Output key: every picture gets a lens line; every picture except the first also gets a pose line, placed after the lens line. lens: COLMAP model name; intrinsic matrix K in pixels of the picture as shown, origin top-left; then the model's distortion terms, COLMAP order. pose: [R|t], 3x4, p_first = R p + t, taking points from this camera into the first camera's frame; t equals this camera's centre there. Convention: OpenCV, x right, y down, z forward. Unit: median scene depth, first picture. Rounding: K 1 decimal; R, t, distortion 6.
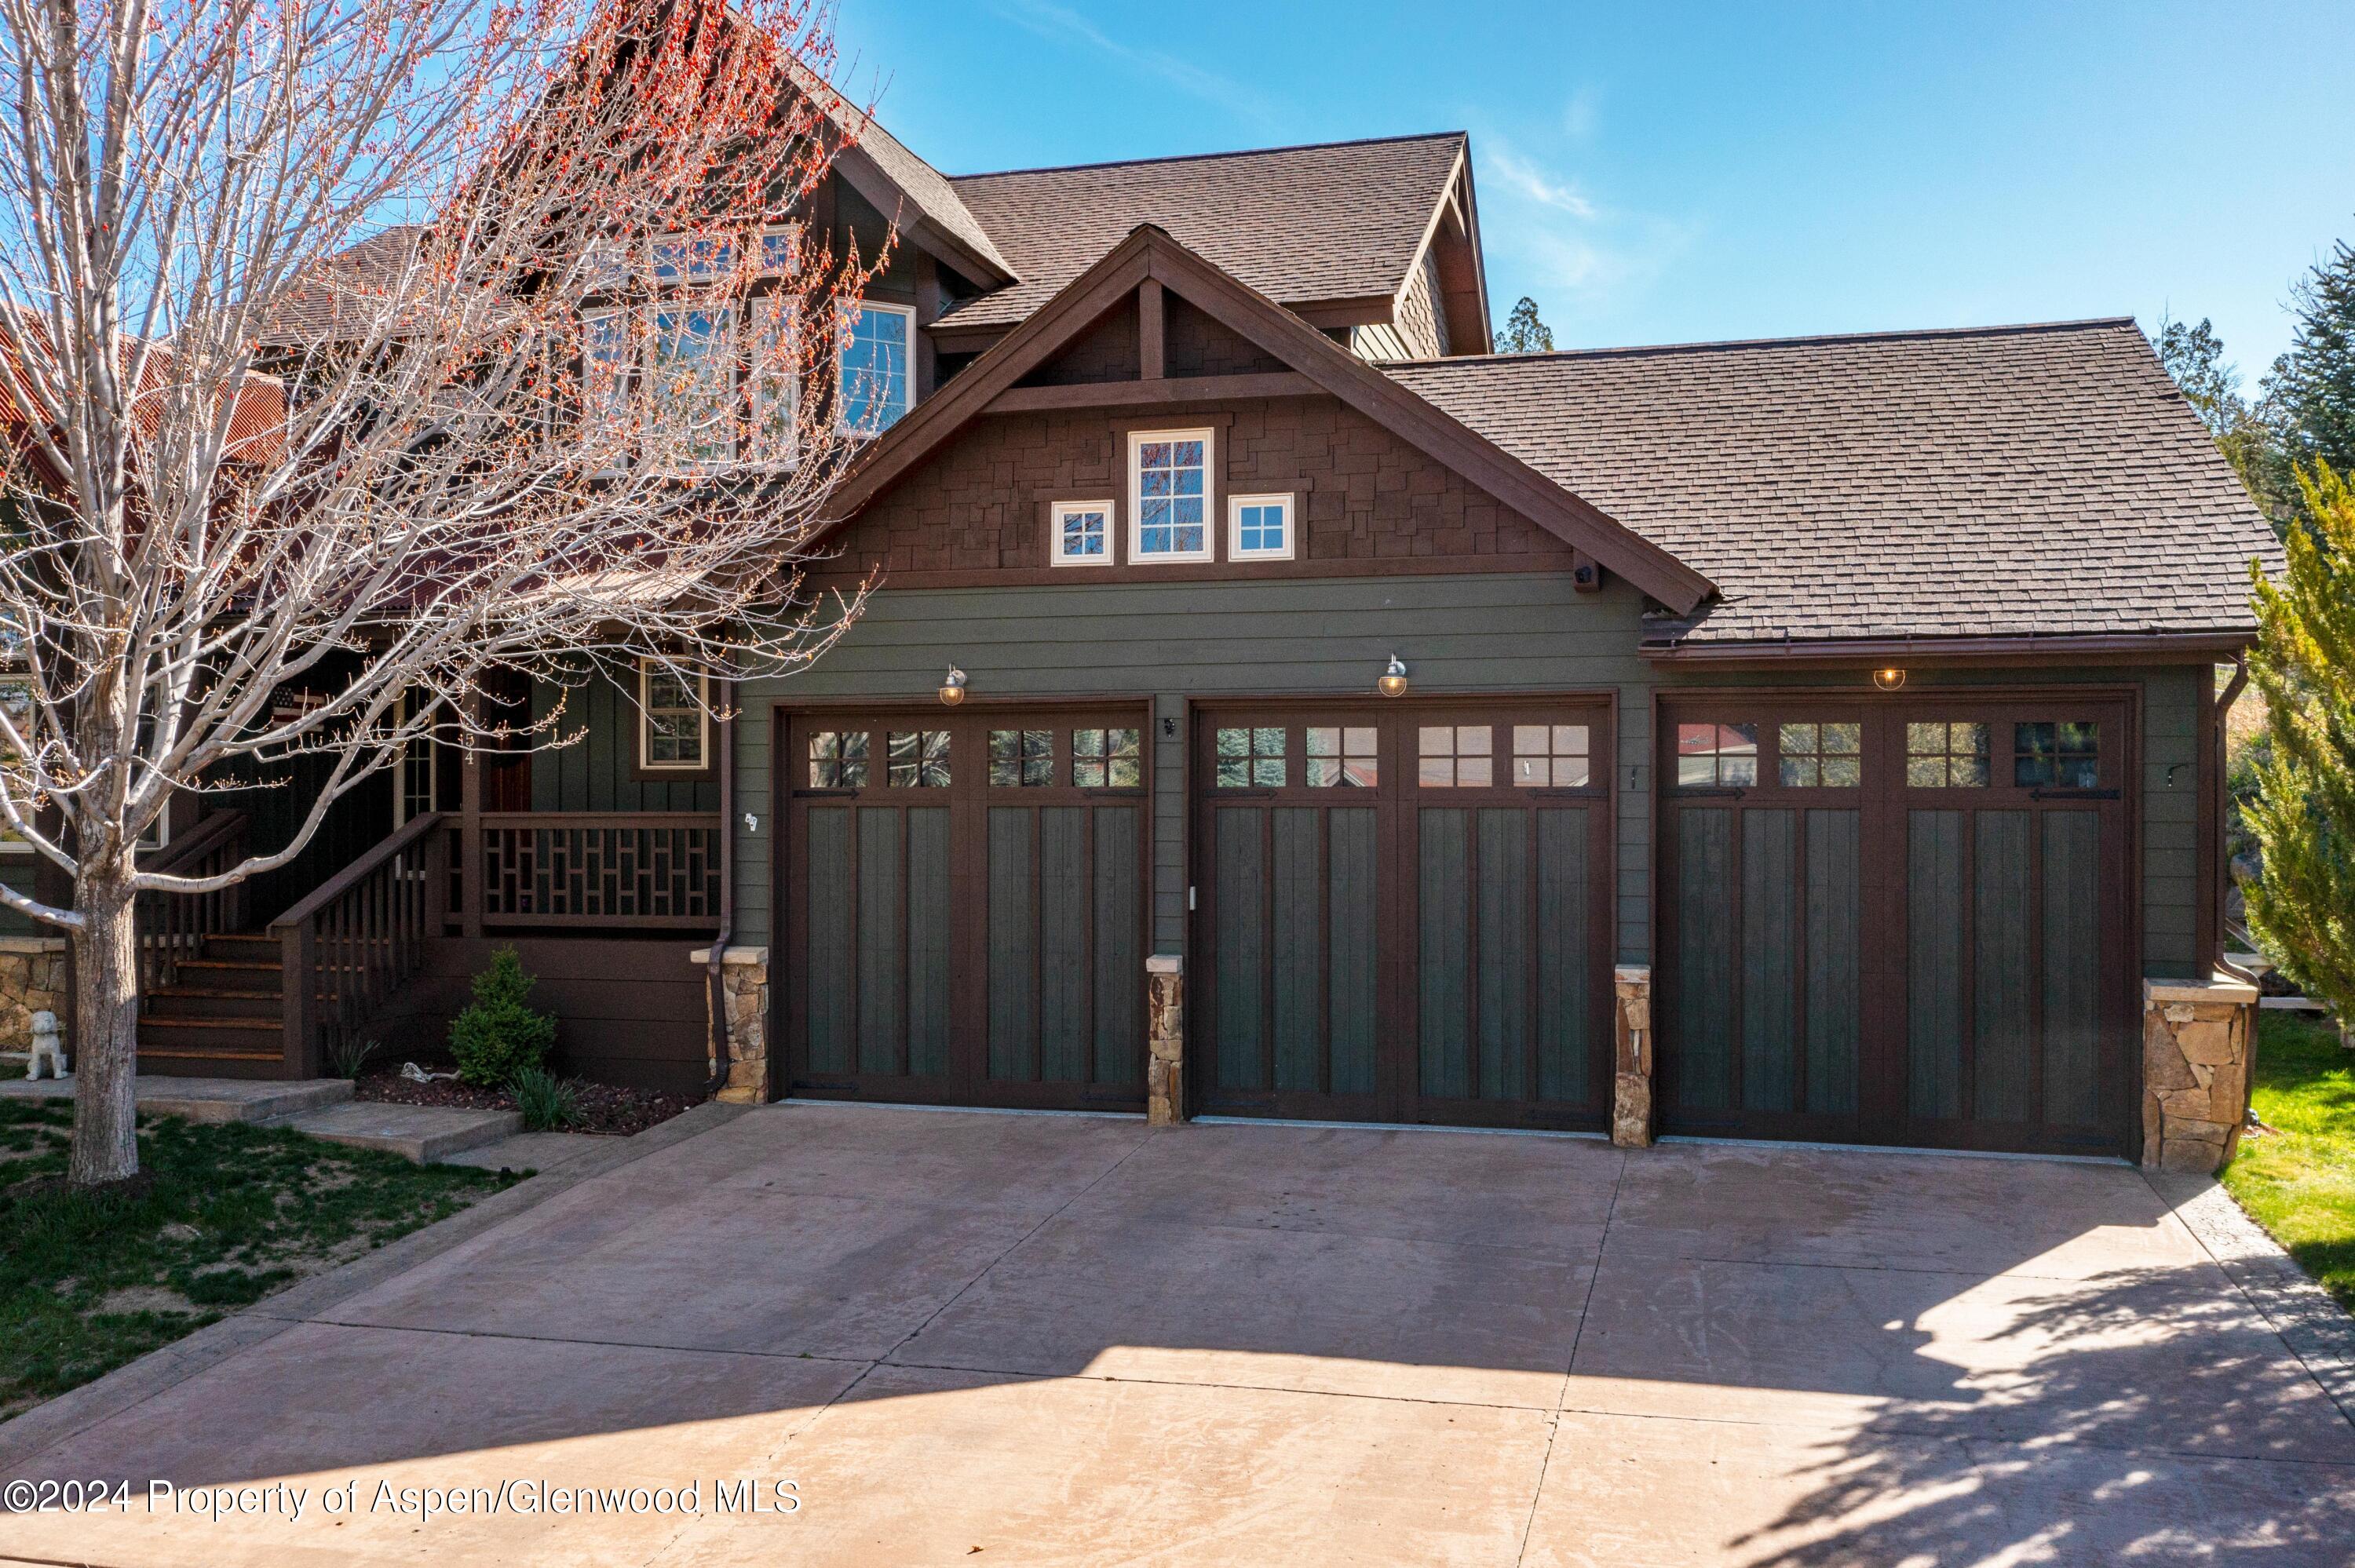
lens RADIAL K [[1900.8, 0, 1174.1], [0, 1900.8, 748.9], [0, 0, 1]] dist [-0.006419, 0.003611]
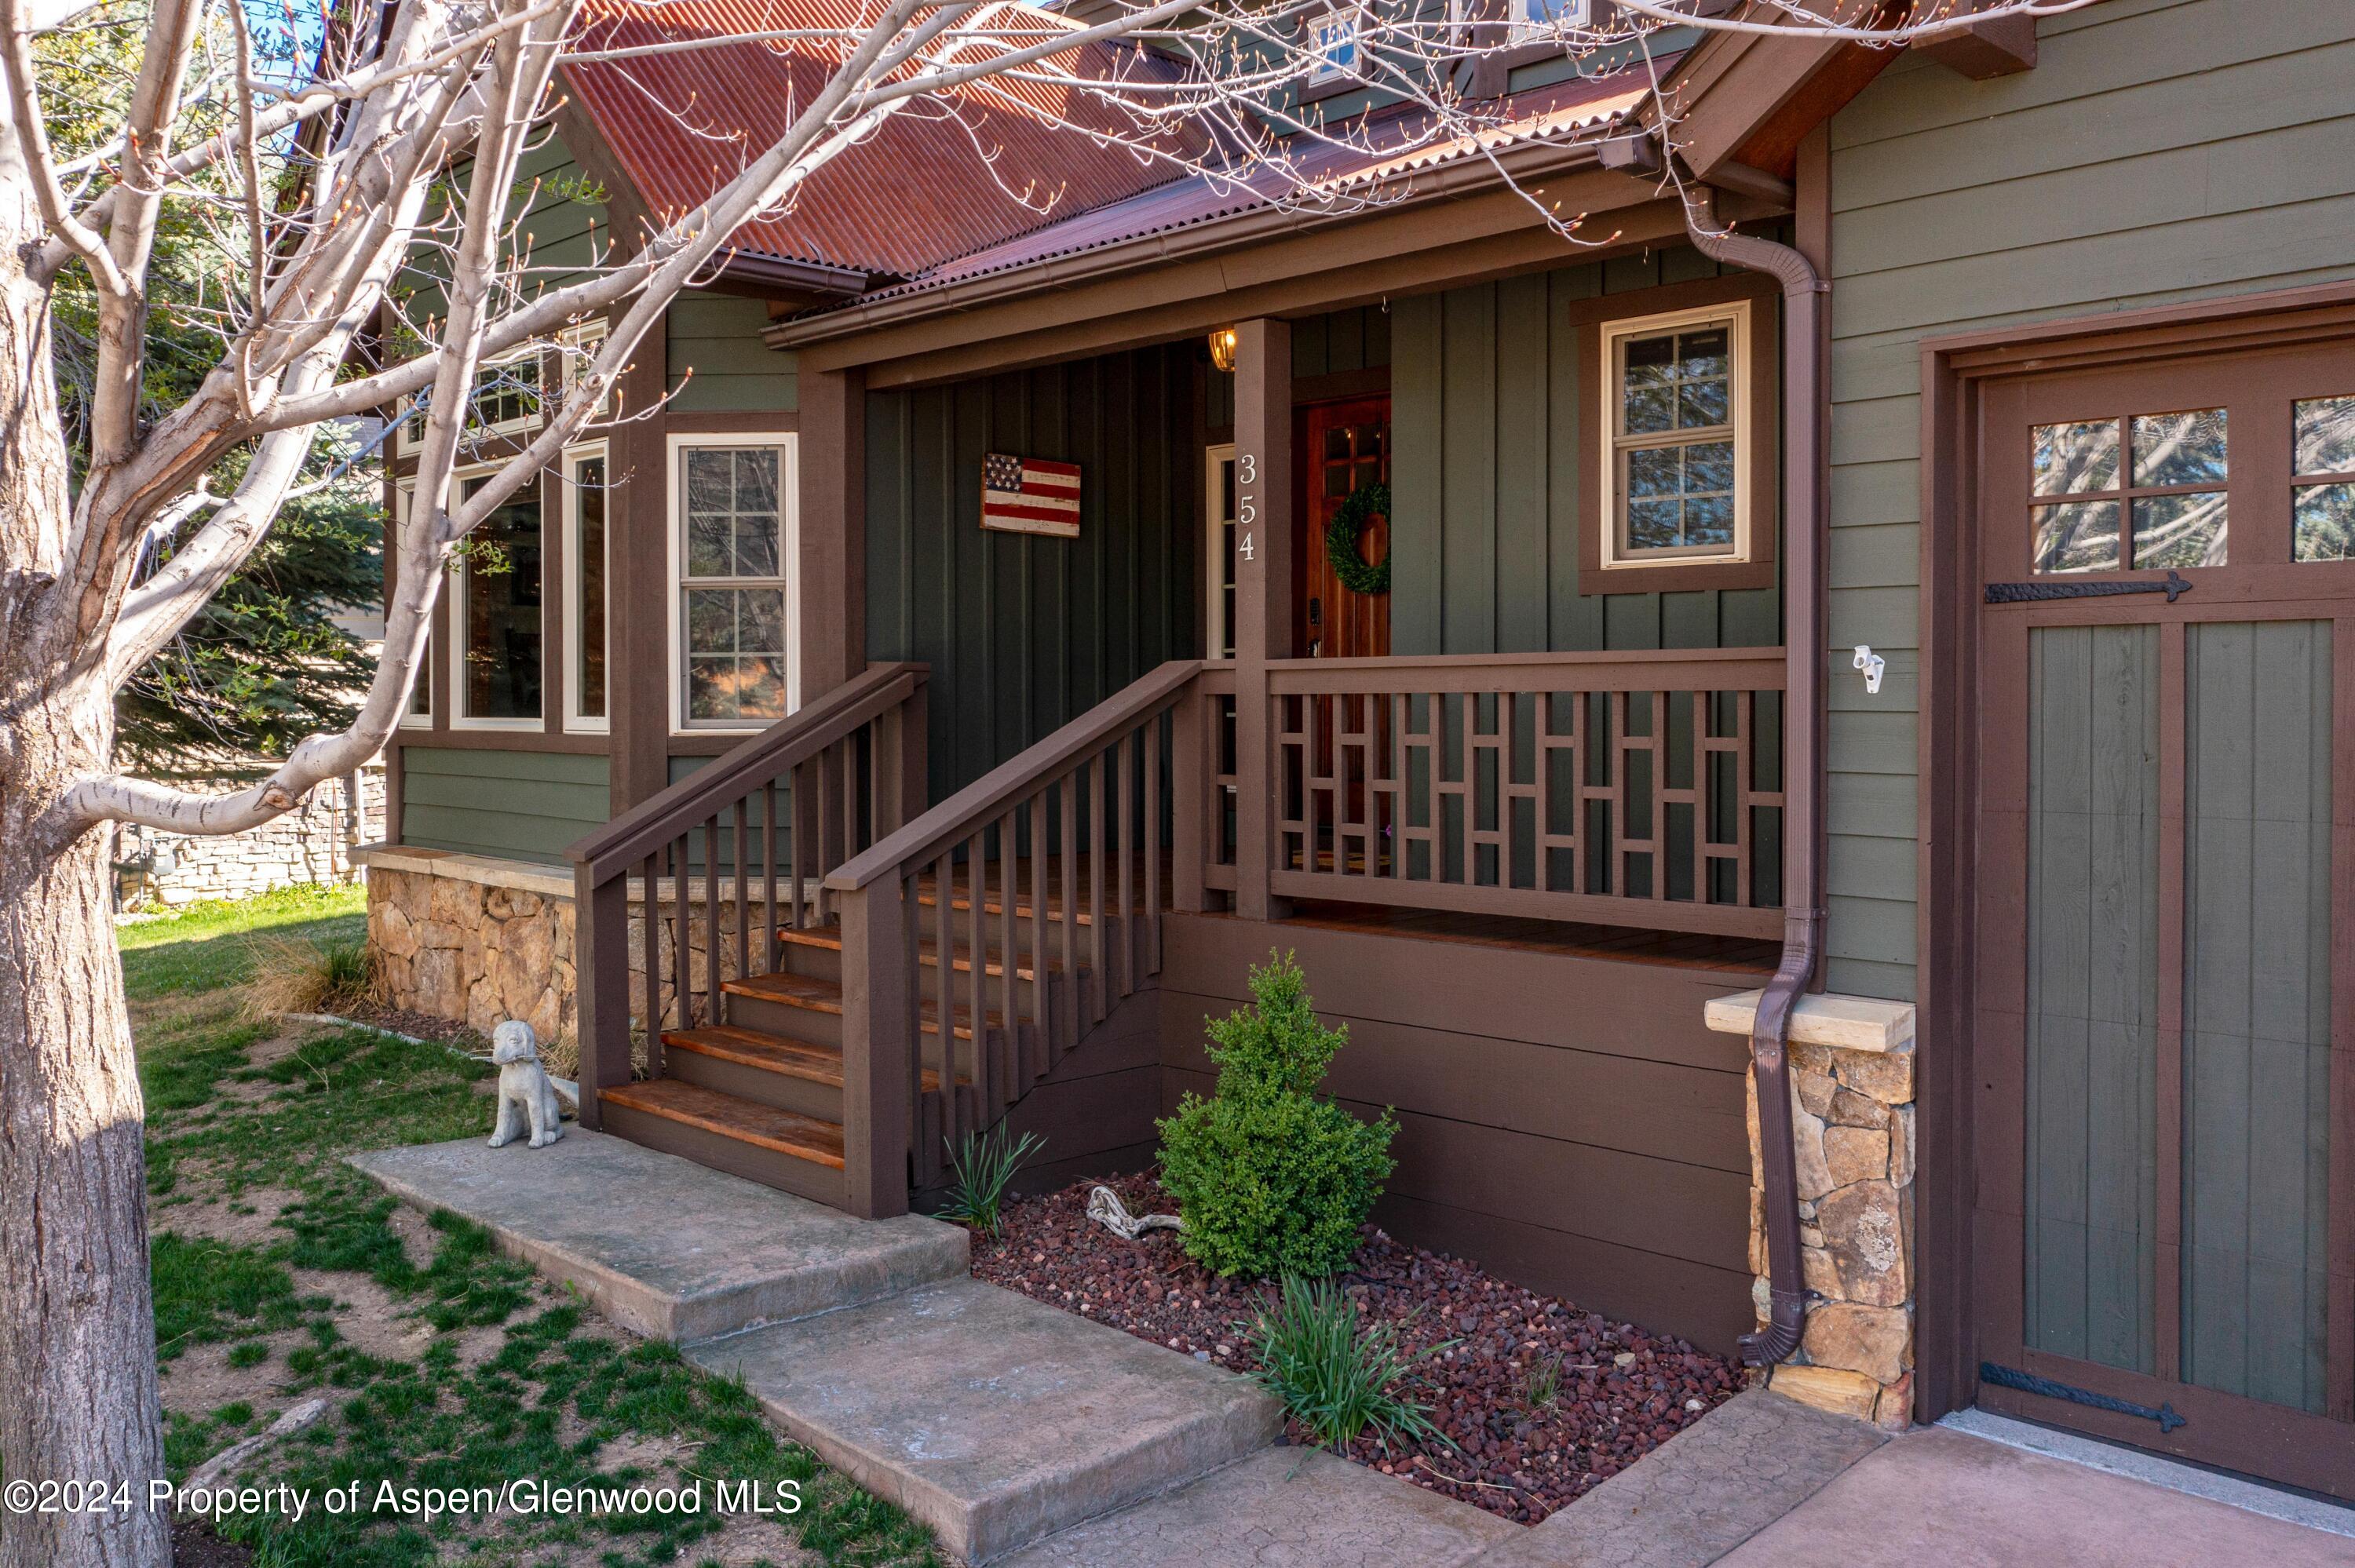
lens RADIAL K [[1900.8, 0, 1174.1], [0, 1900.8, 748.9], [0, 0, 1]] dist [-0.006419, 0.003611]
pose [[0.863324, 0.014887, -0.504430, -0.161508], [0.009375, 0.998919, 0.045527, 0.038248], [0.504563, -0.044034, 0.862251, 0.646188]]
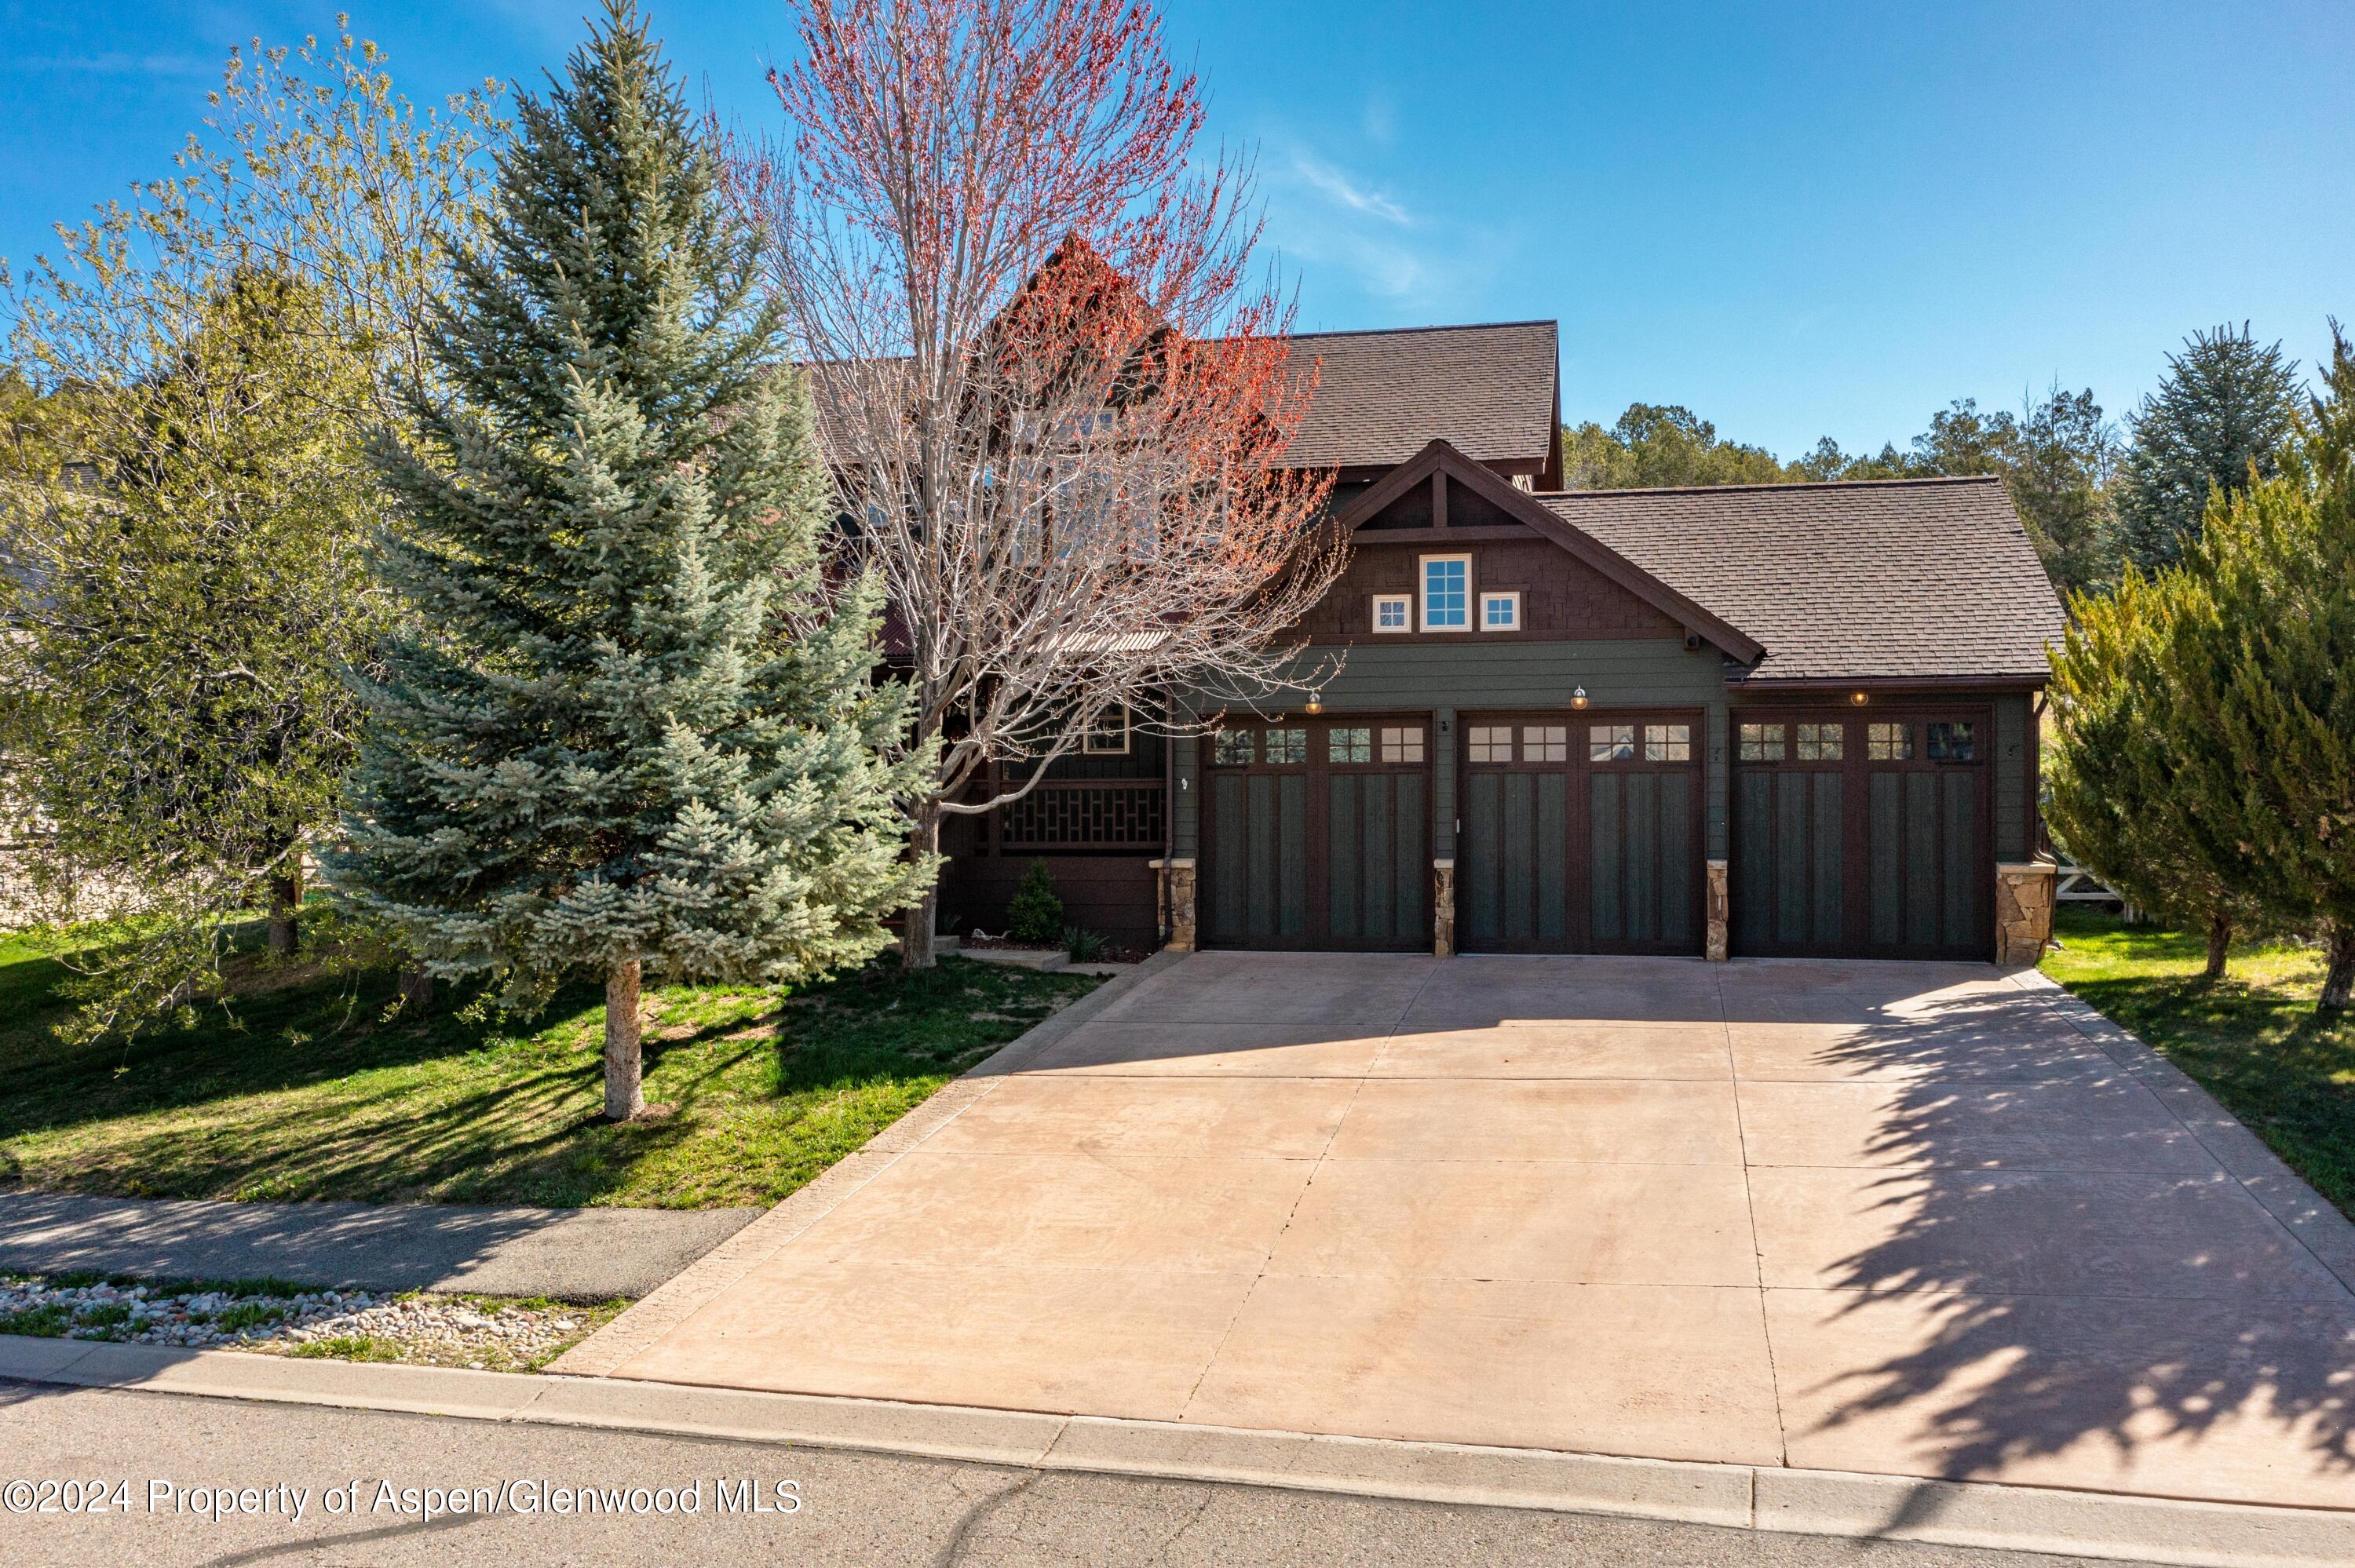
lens RADIAL K [[1900.8, 0, 1174.1], [0, 1900.8, 748.9], [0, 0, 1]] dist [-0.006419, 0.003611]
pose [[0.999309, -0.000712, 0.037160, -0.310993], [0.000899, 0.999987, -0.005001, 0.017049], [-0.037156, 0.005031, 0.999297, -0.711108]]
